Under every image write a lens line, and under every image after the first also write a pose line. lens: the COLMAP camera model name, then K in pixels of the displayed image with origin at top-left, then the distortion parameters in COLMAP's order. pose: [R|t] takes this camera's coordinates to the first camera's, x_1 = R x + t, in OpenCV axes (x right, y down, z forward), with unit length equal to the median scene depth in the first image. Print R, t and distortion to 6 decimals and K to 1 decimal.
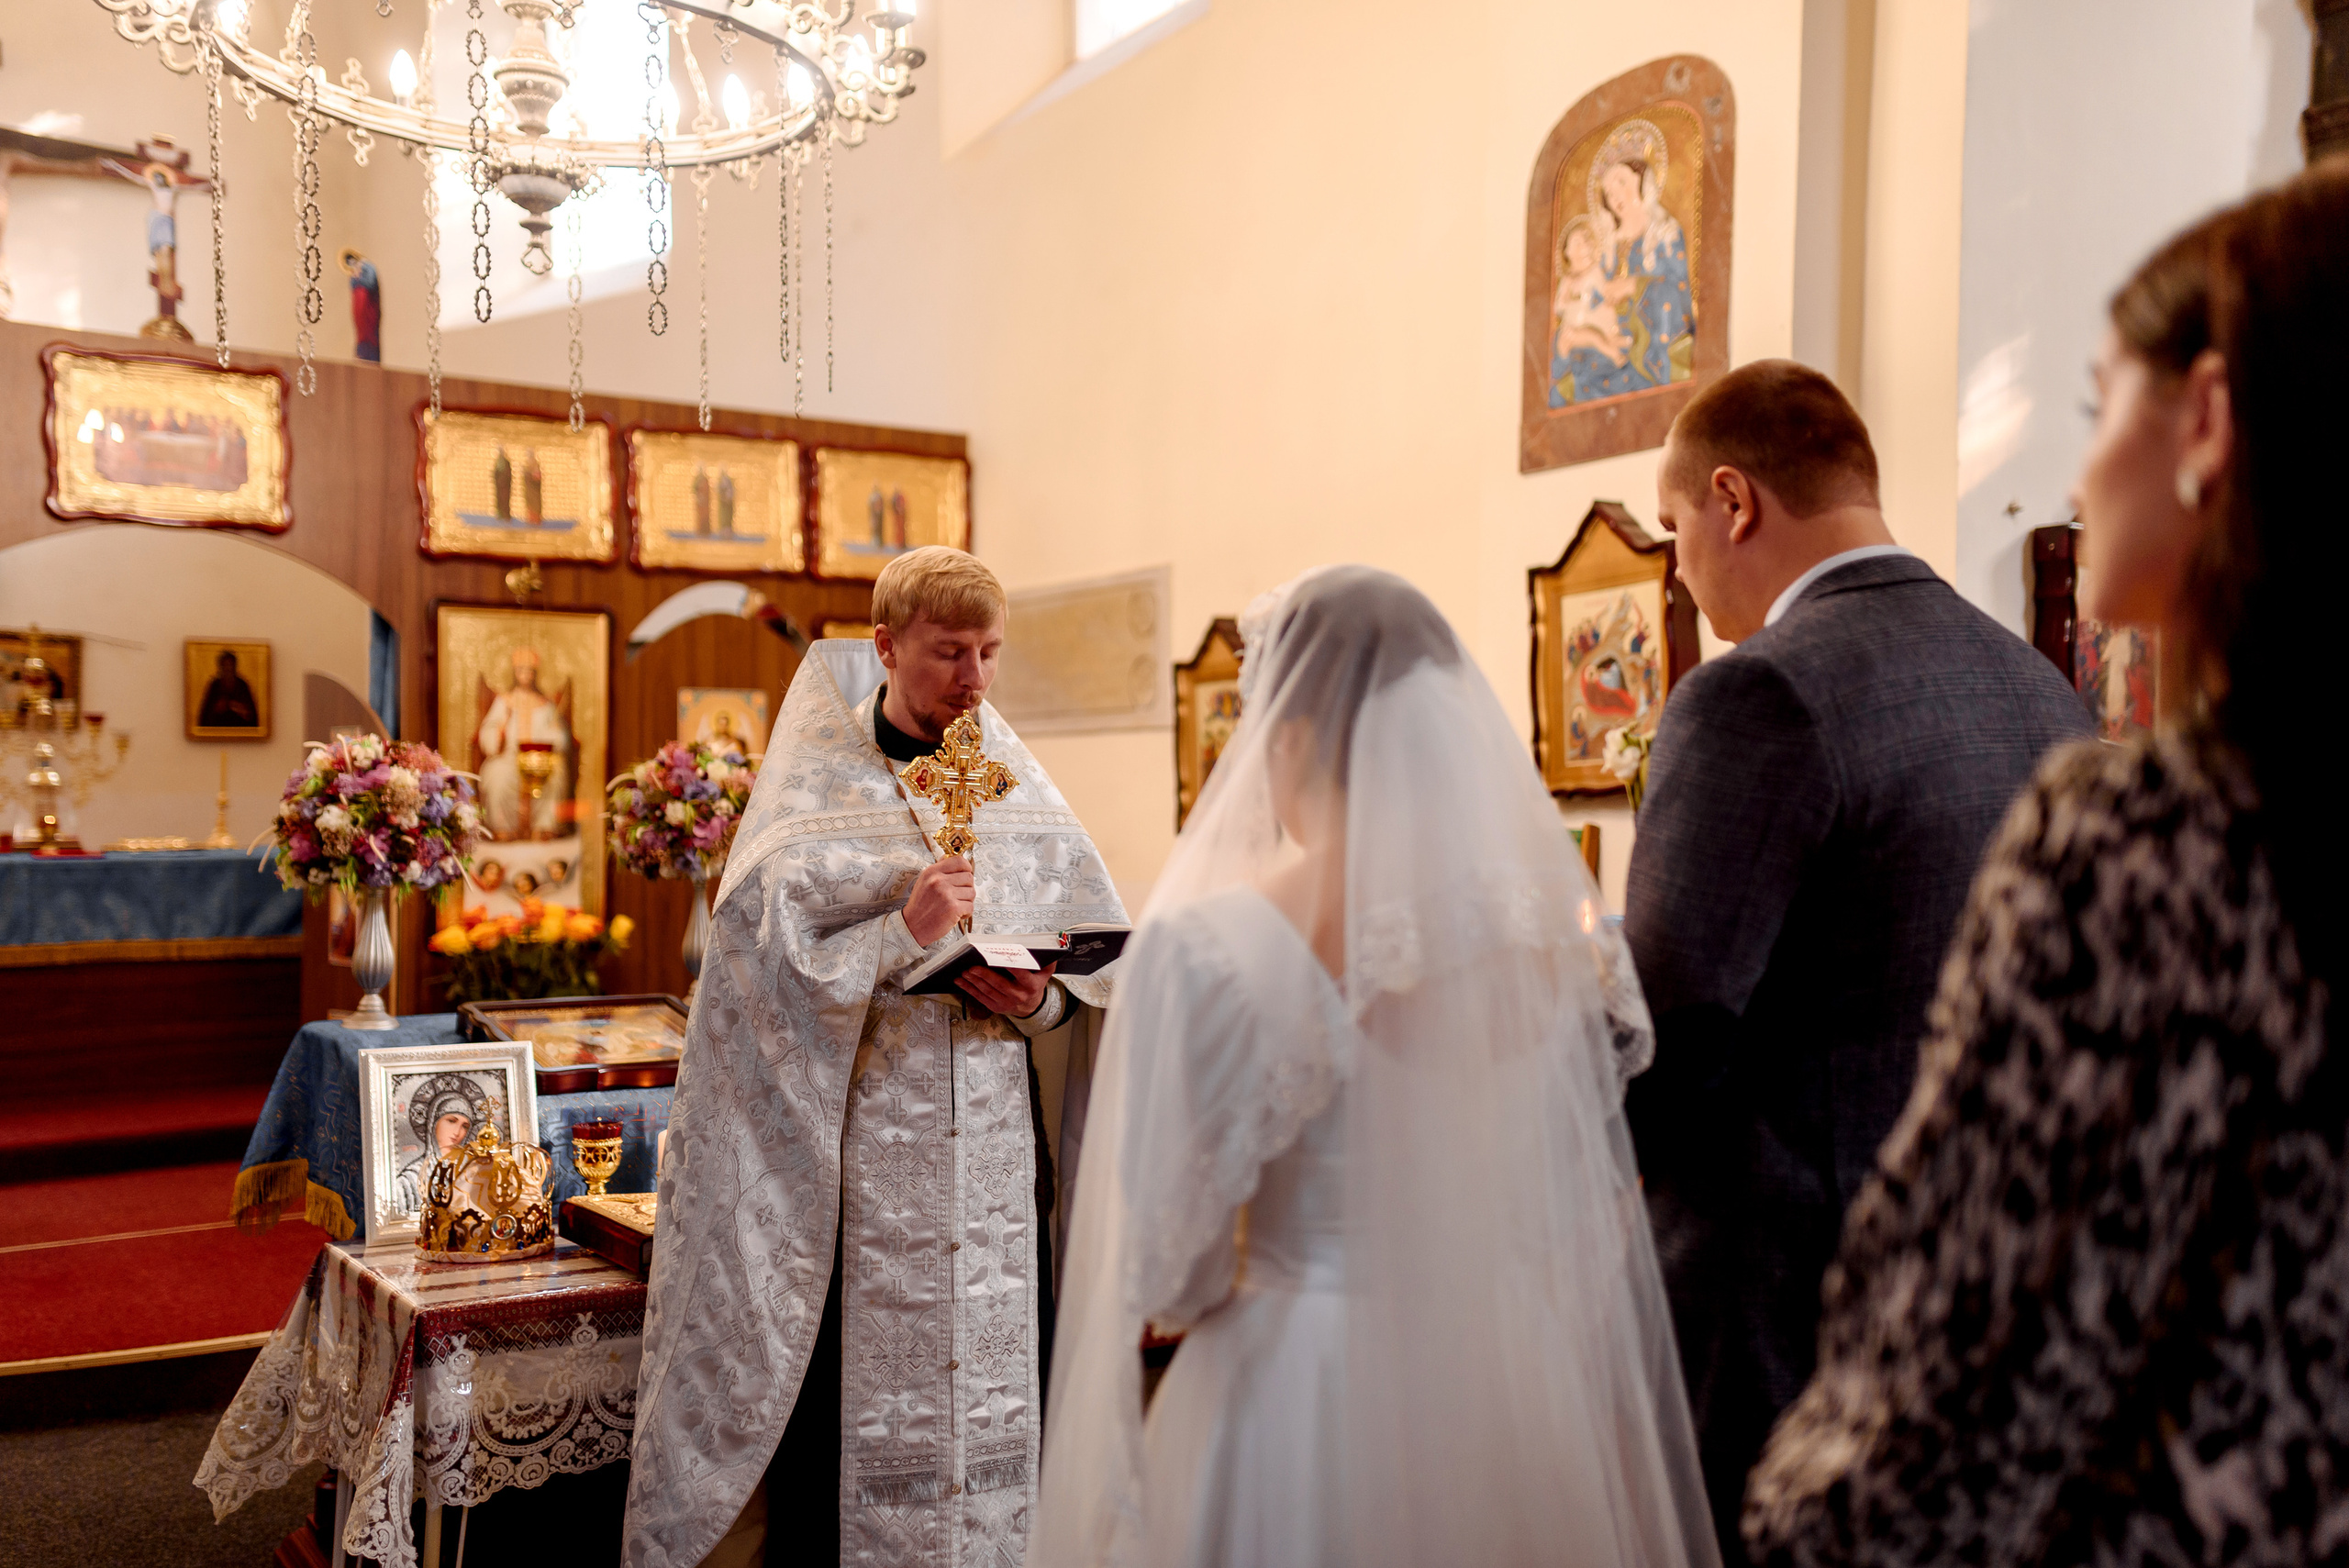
lens RADIAL K [[2204.6, 0, 1175.3], [0, 2204.6, 781.6], [0, 0, 1]] dist [0.185503, 0.000000]
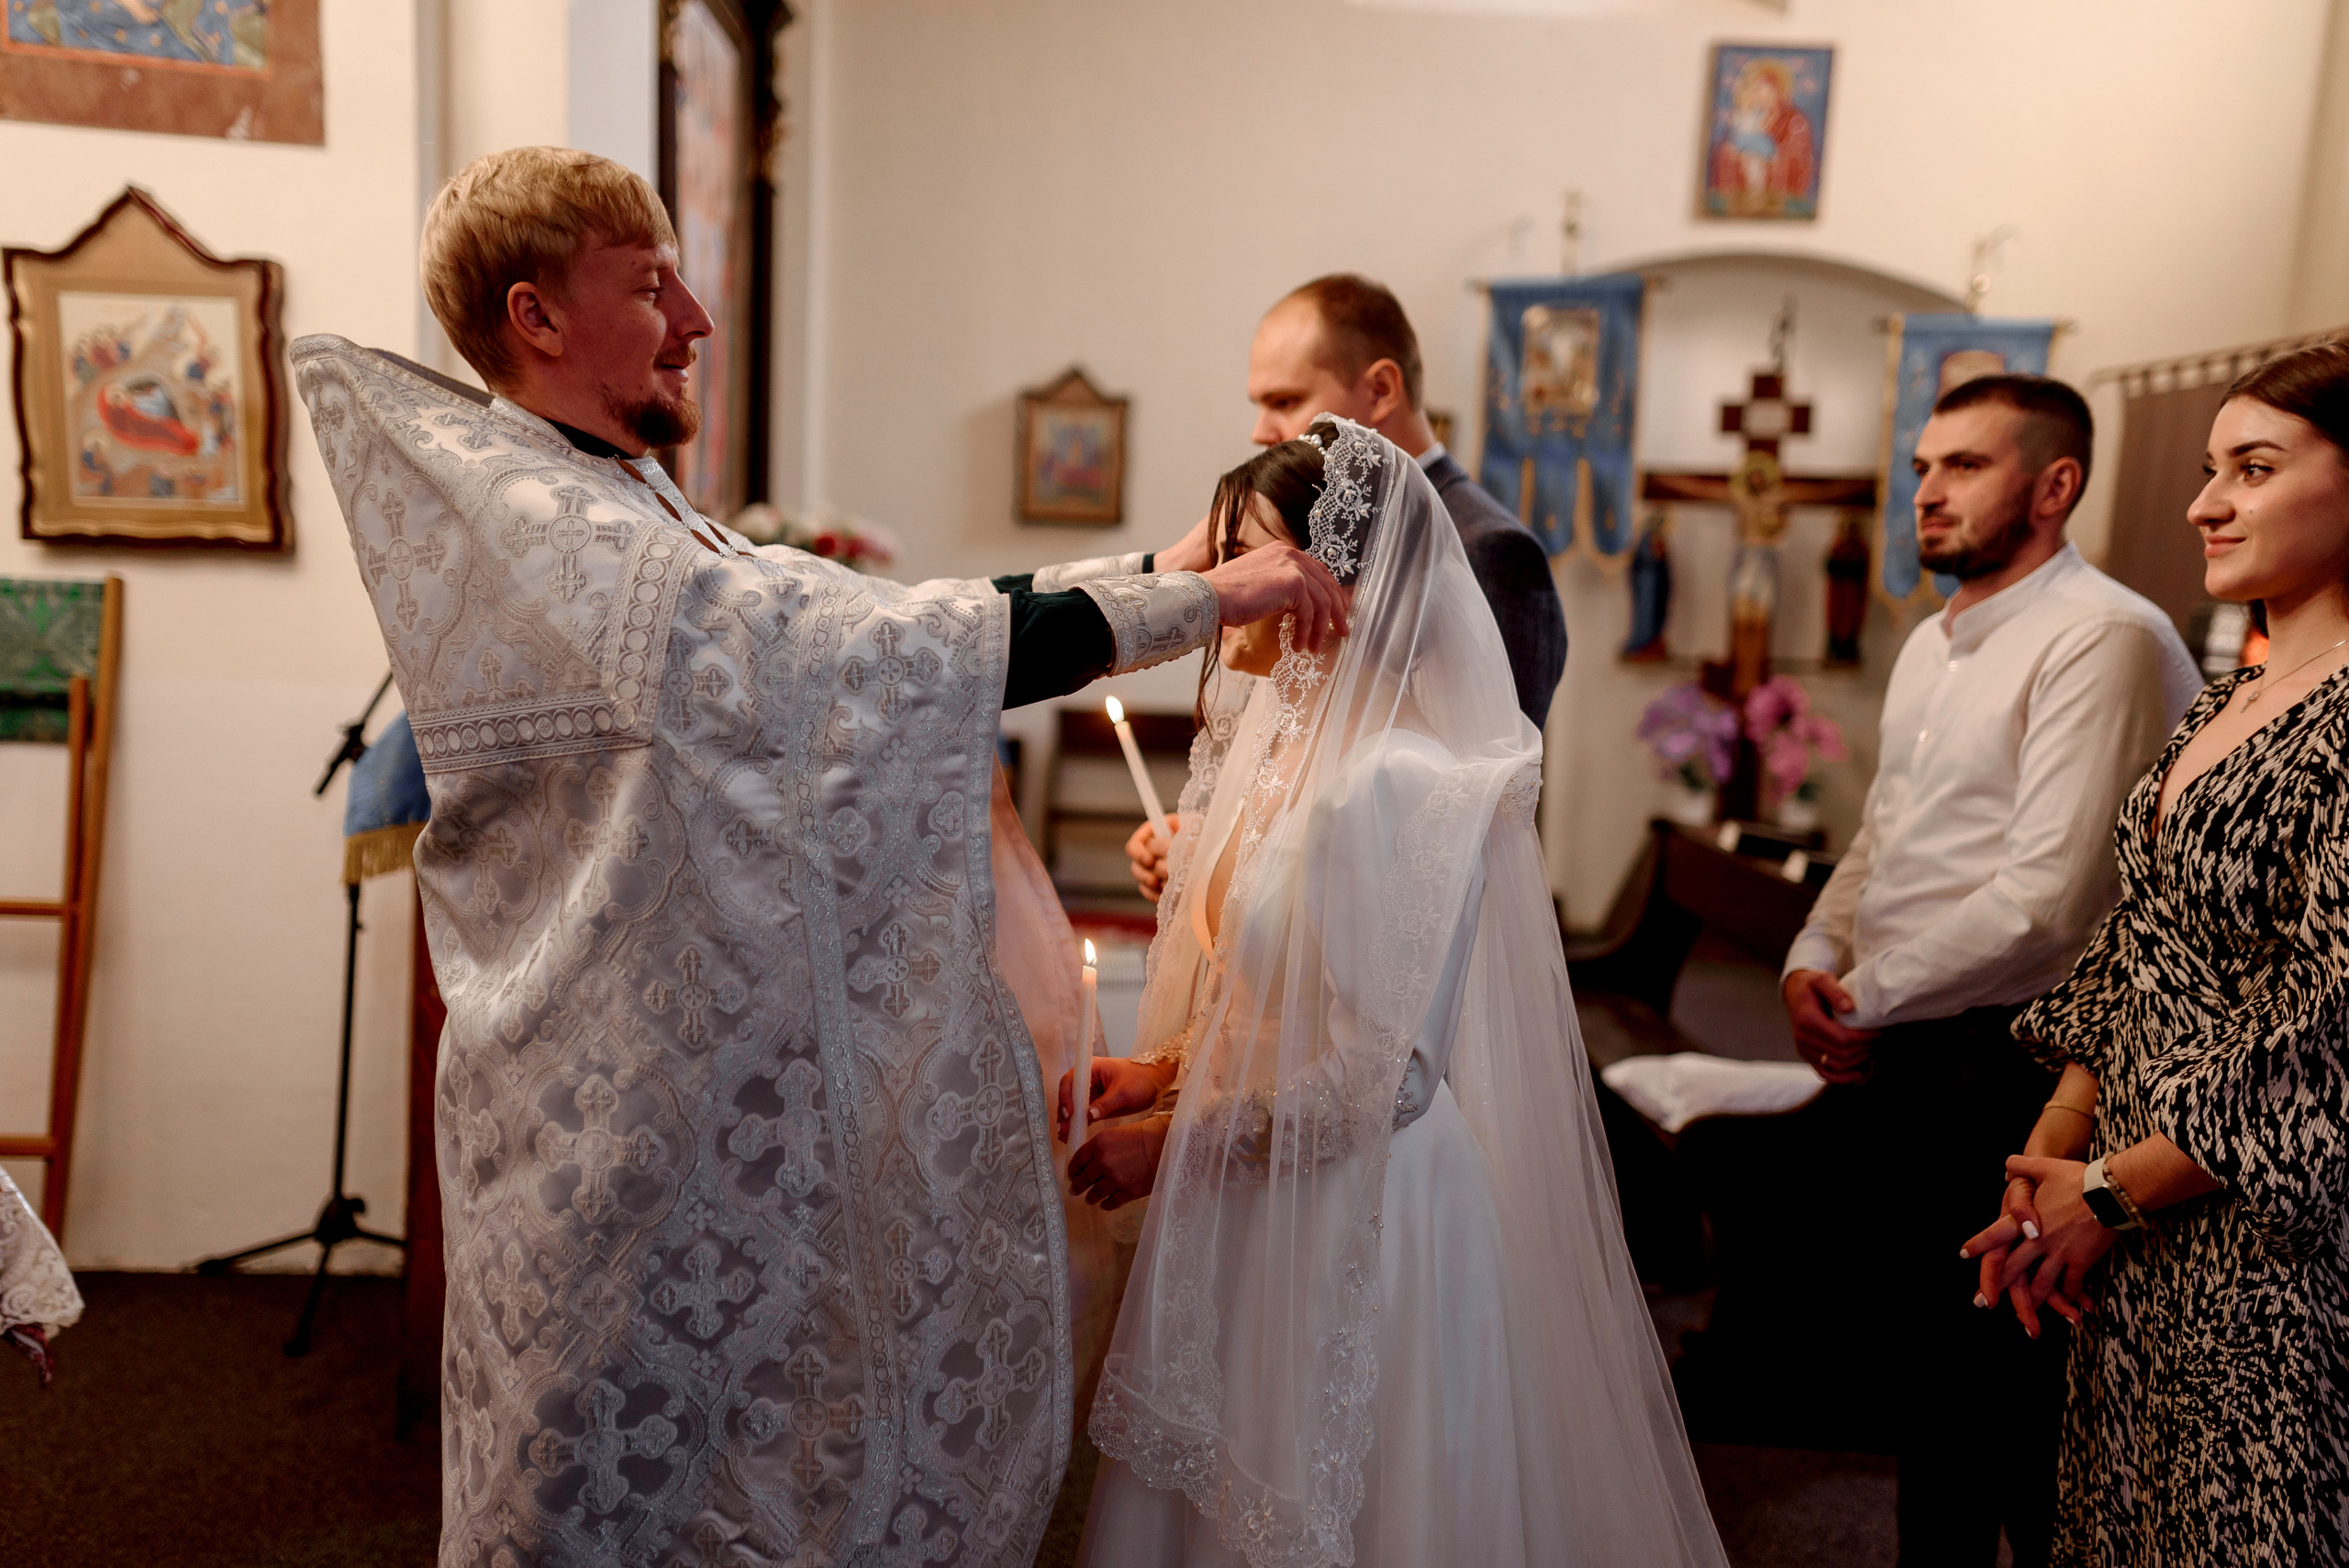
lens RADIAL K [[2204.6, 0, 1206.5], [0, 2204.6, 791.2], [0, 0, 1]] dist [0.185503, 0.000000]
pose [[0.494572, -0.058103, 0.867192, -0.374121], [-0.060175, 0.993079, 0.100857, -0.012800], [-0.867051, -0.102064, 0.487653, 0.206237]]
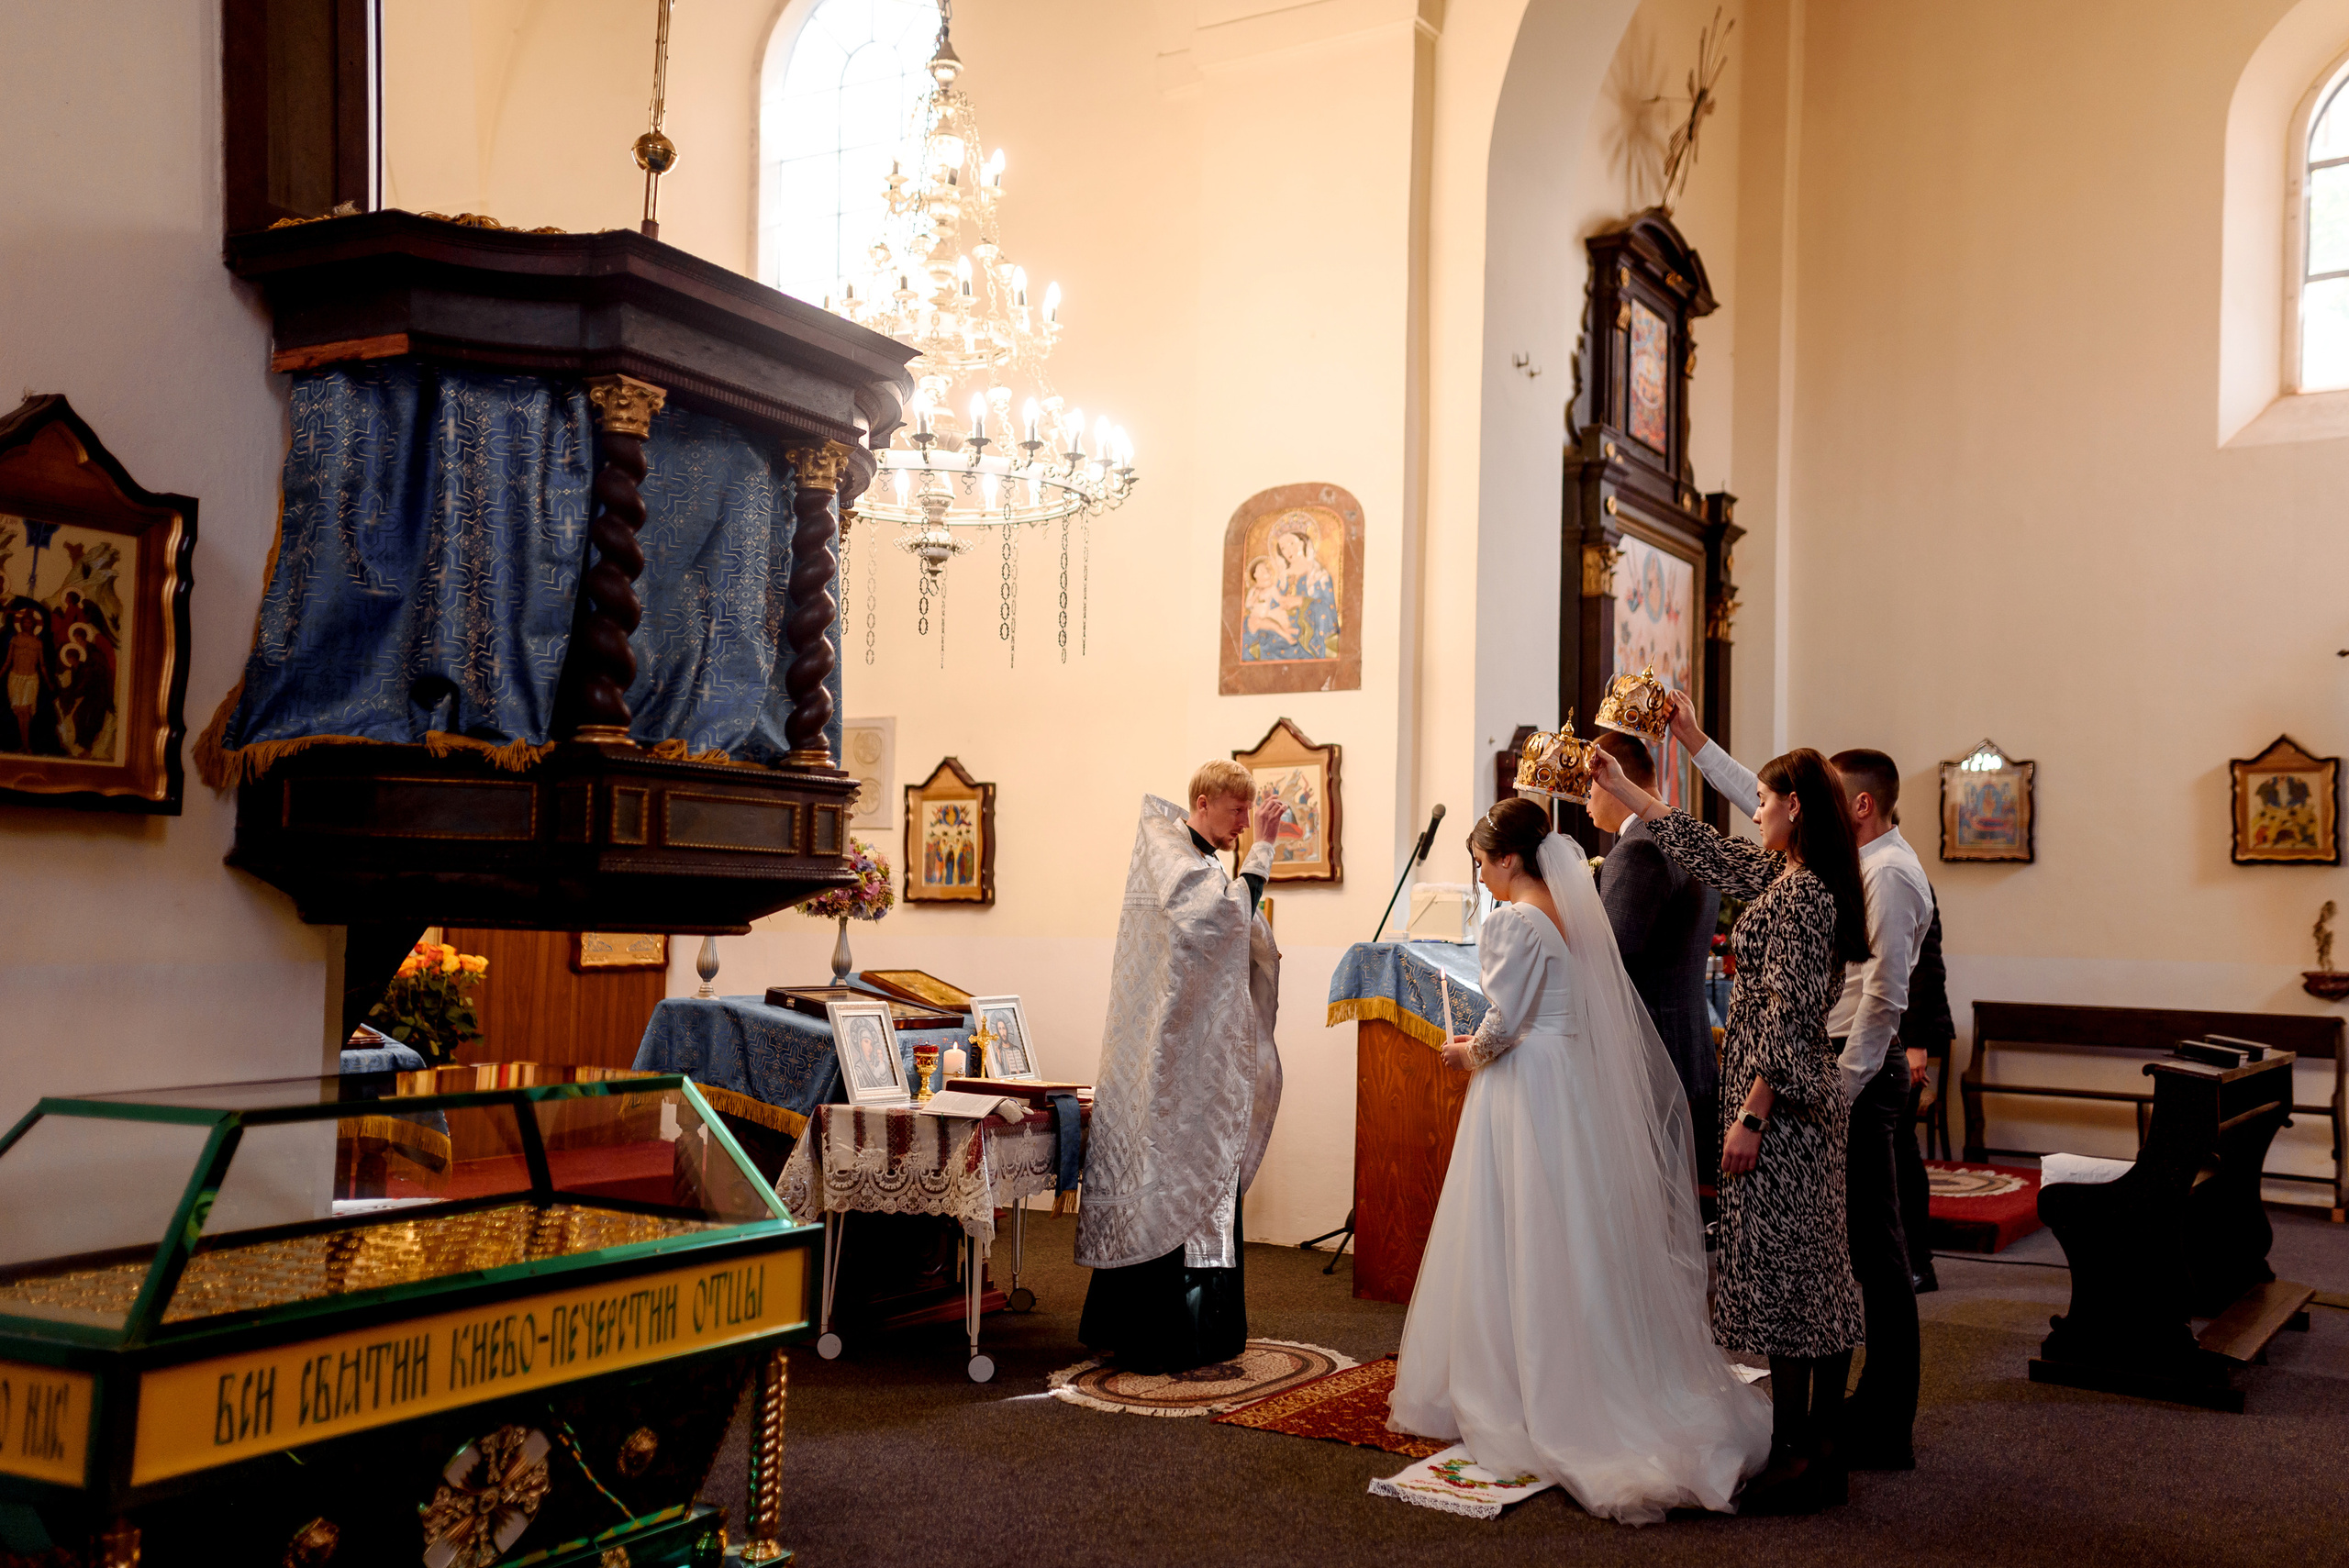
lens RADIAL K [[2204.6, 0, 1167.2], [0, 2204.6, 787.2], [0, 0, 1]] dist [0.185503, 0.000000]
pose [[0.902478, 0.043628, 0.428520, -0.649838], [-0.027548, 0.998667, -0.043658, 0.010075], [-0.429853, 0.027595, 0.902477, -0.560411]]
